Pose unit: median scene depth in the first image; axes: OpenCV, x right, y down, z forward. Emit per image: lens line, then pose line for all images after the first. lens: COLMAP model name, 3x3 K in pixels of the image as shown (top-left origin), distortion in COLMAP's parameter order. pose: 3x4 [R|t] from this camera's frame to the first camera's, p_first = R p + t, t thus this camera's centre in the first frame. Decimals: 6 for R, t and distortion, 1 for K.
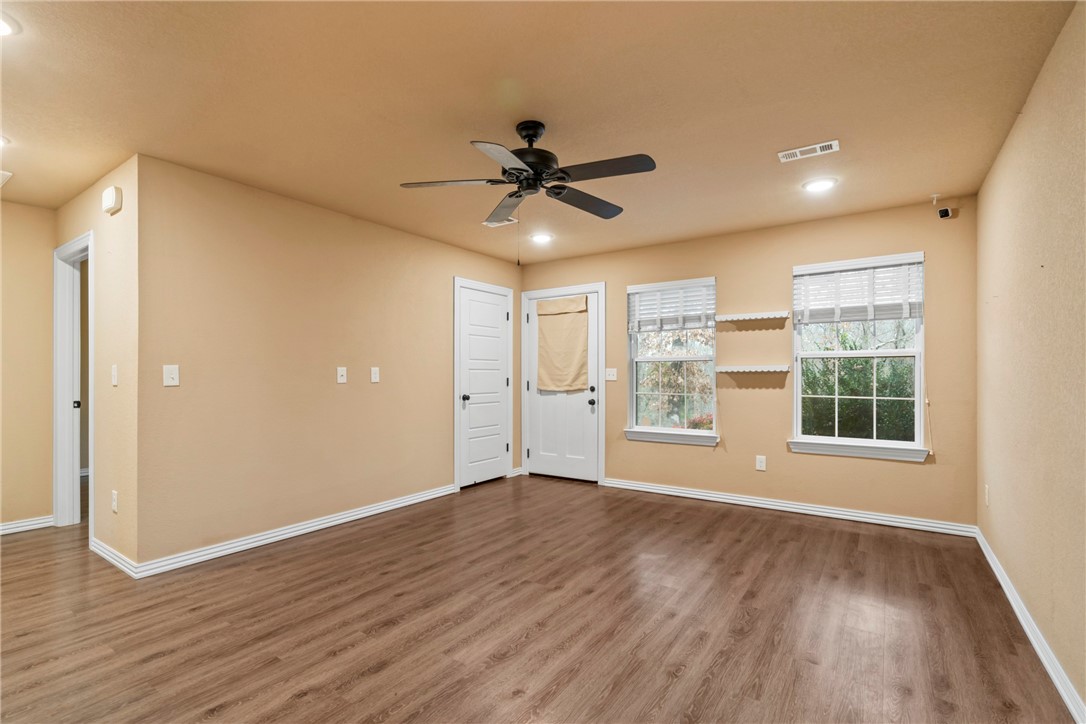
lens RADIAL K [[497.2, 0, 529.2], [0, 497.2, 373.5], [0, 0, 1]] dist [-0.003615, -0.000084]
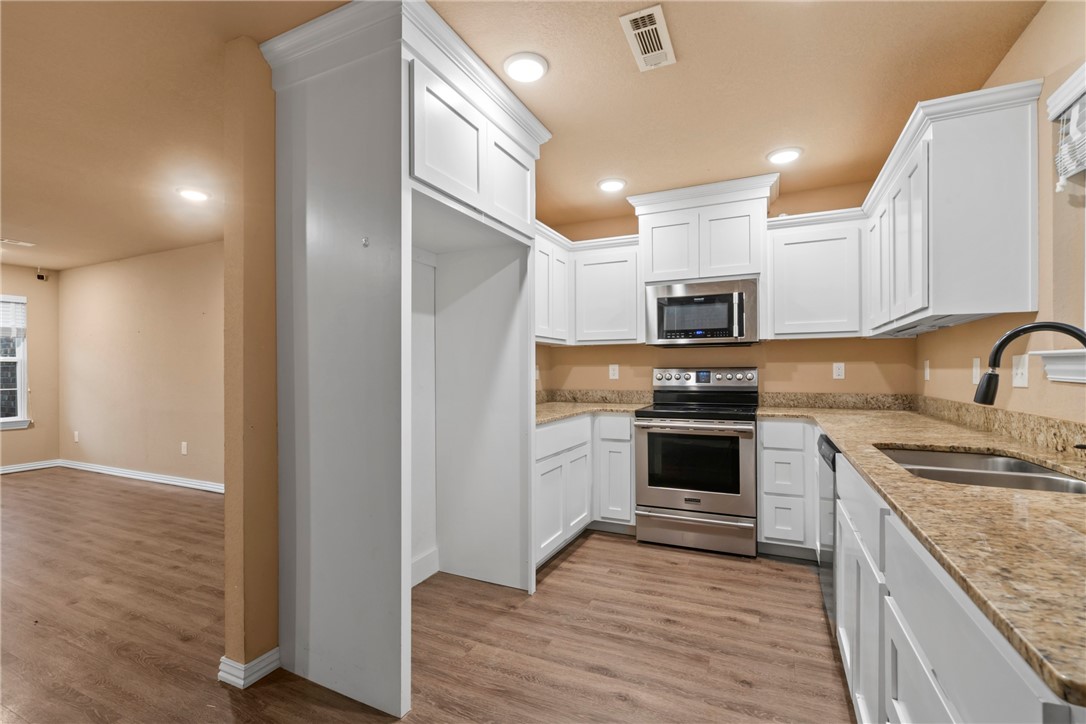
lens RADIAL K [[493.2, 0, 539.3], [0, 493.2, 369.3], [0, 0, 1]] dist [-0.002281, 0.000882]
pose [[-0.175517, 0.001827, 0.984475, -1.073552], [0.004482, 0.999989, -0.001057, -0.002696], [-0.984466, 0.004227, -0.175524, -0.356999]]
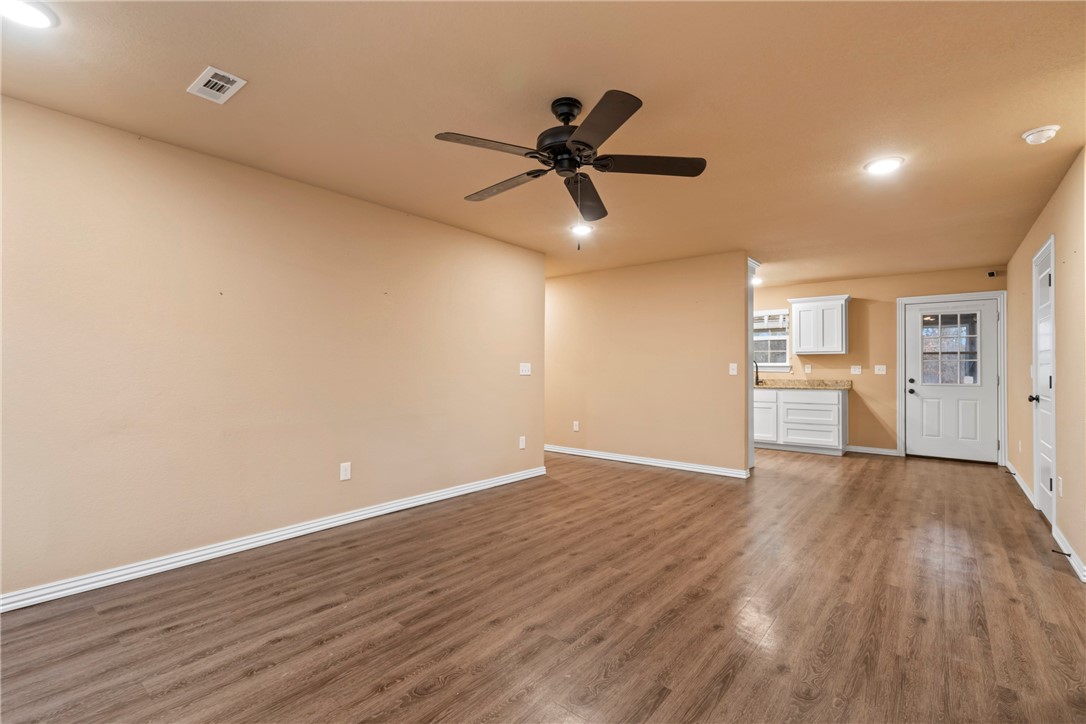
lens RADIAL K [[493.6, 0, 537.3], [0, 493.6, 363.9], [0, 0, 1]] dist [-0.002510, -0.000006]
pose [[-0.997803, -0.004194, 0.066117, -0.003952], [-0.004779, 0.999951, -0.008700, 0.001130], [-0.066078, -0.008997, -0.997774, 1.342987]]
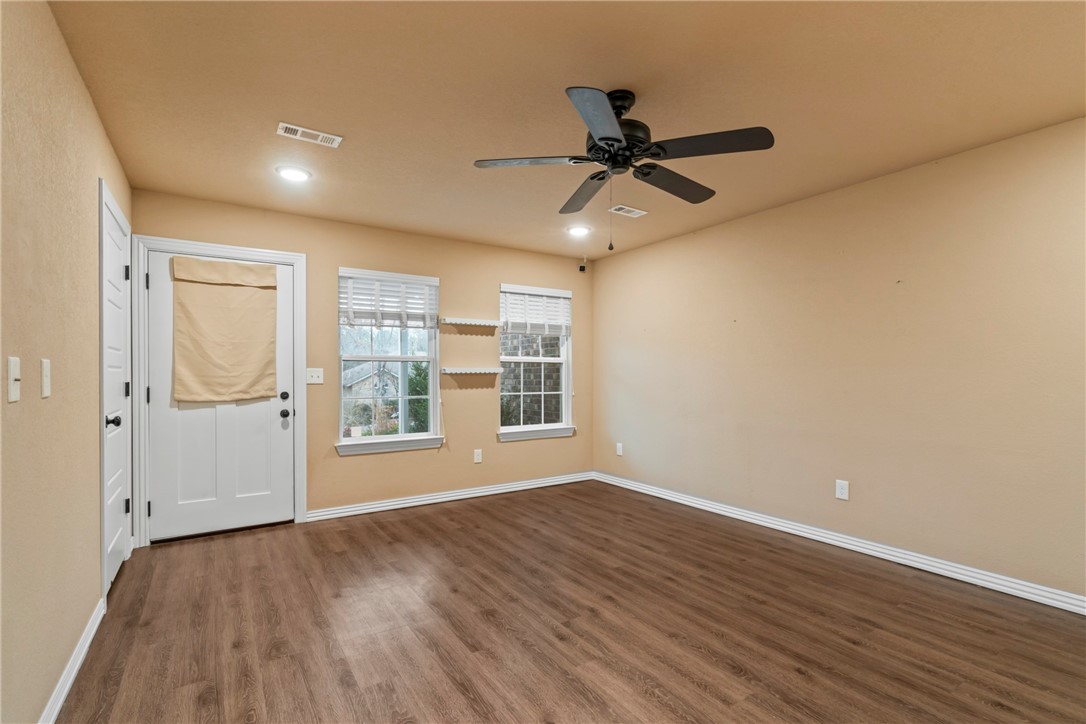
lens RADIAL K [[499.9, 0, 535.2], [0, 499.9, 375.9], [0, 0, 1]] dist [-0.001003, 0.000328]
pose [[0.366999, -0.000878, 0.930221, -0.615225], [-0.001223, 0.999998, 0.001427, 0.000887], [-0.930220, -0.001661, 0.366997, 0.564634]]
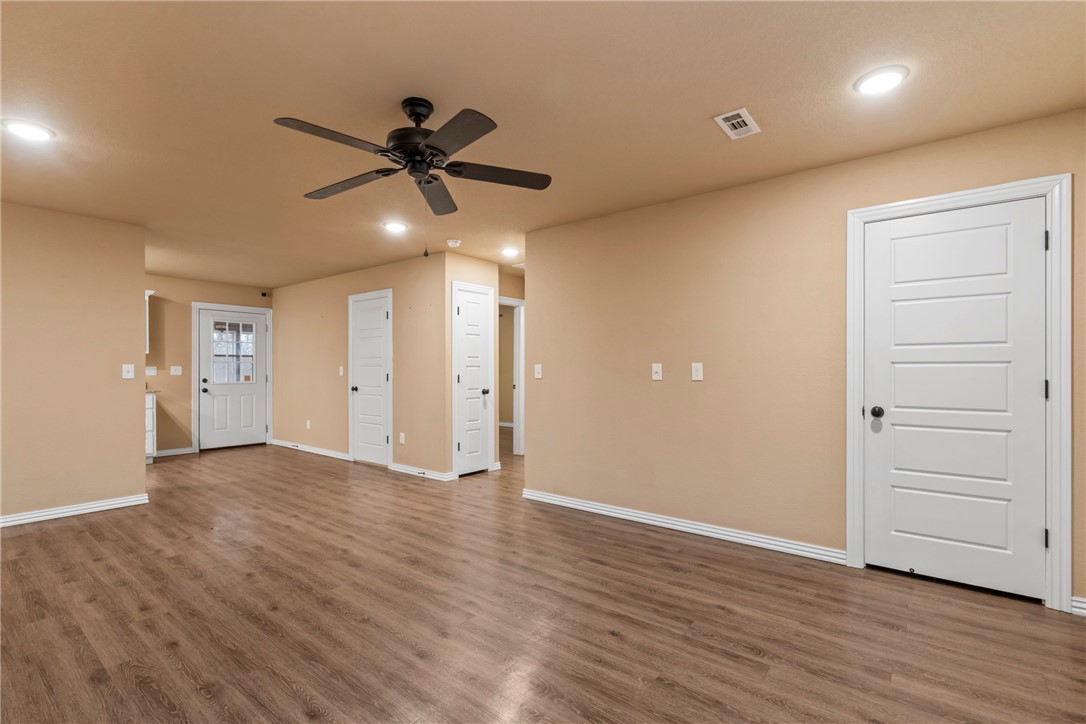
lens RADIAL K [[496.5, 0, 548.5], [0, 496.5, 369.2], [0, 0, 1]] dist [-0.001631, -0.000334]
pose [[-0.041203, 0.000327, -0.999151, 0.639695], [0.001518, 0.999999, 0.000265, -0.002575], [0.999150, -0.001505, -0.041203, 0.892516]]
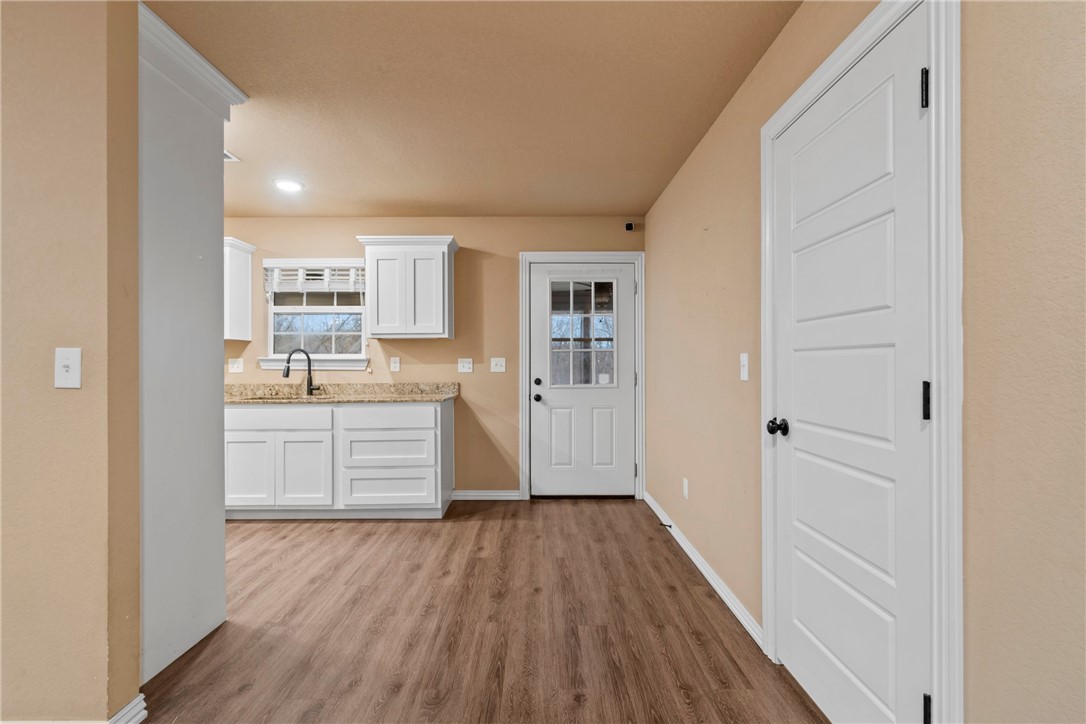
lens RADIAL K [[493.6, 0, 537.3], [0, 493.6, 363.9], [0, 0, 1]] dist [-0.002510, -0.000006]
pose [[-0.813835, 0.001707, -0.581094, -0.564087], [0.002726, 0.999996, -0.000881, -0.000318], [0.581090, -0.002301, -0.813836, 0.415173]]
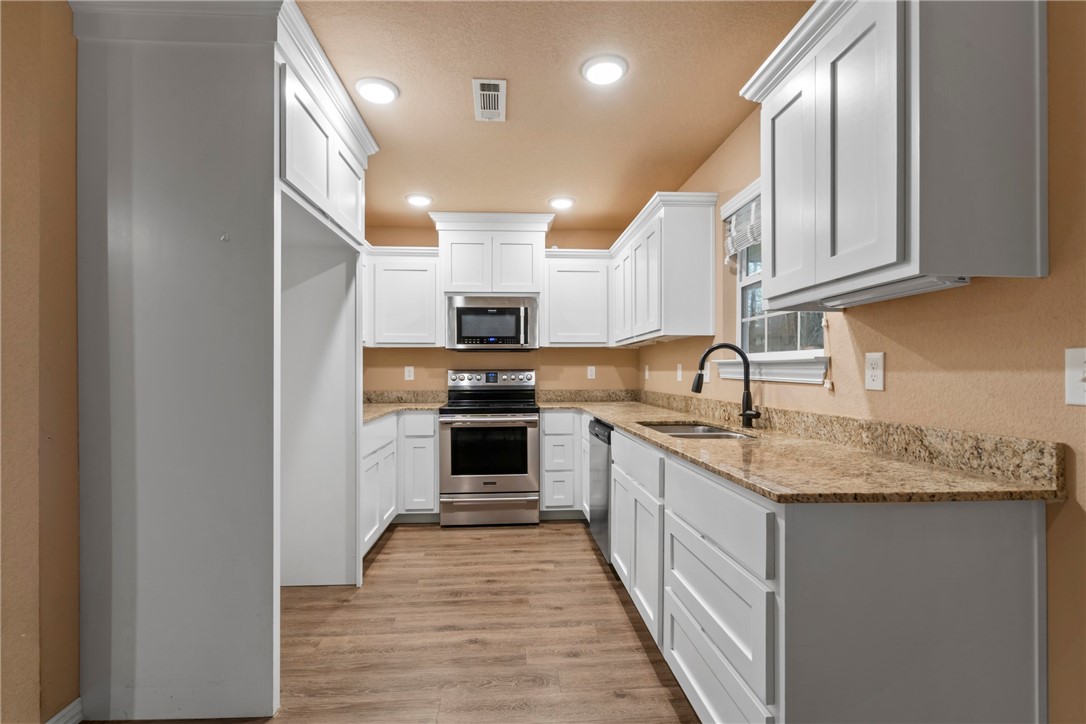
lens RADIAL K [[496.2, 0, 539.5], [0, 496.2, 371.3], [0, 0, 1]] dist [0.001079, 0.000488]
pose [[-0.633591, 0.000699, 0.773668, -1.117074], [0.001847, 0.999998, 0.000609, -0.001898], [-0.773666, 0.001815, -0.633591, -0.209900]]
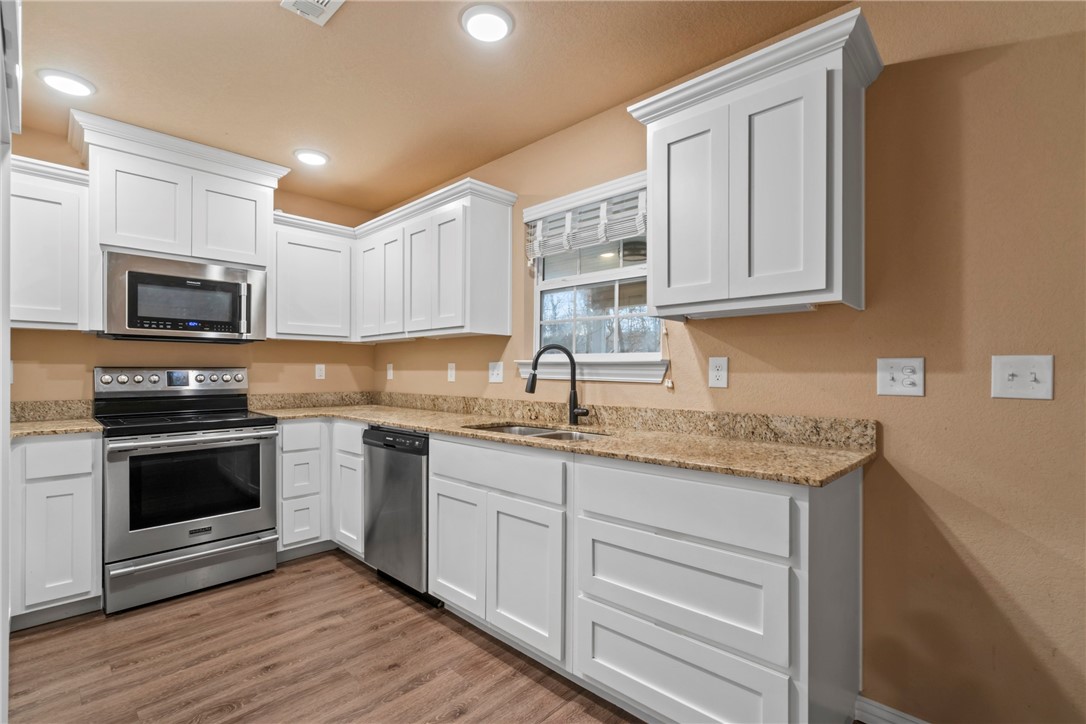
lens RADIAL K [[497.6, 0, 541.1], [0, 497.6, 372.1], [0, 0, 1]] dist [-0.002769, 0.000487]
pose [[-0.989162, -0.004273, 0.146768, -0.851878], [-0.003868, 0.999988, 0.003044, -0.002271], [-0.146780, 0.002444, -0.989166, -0.146023]]
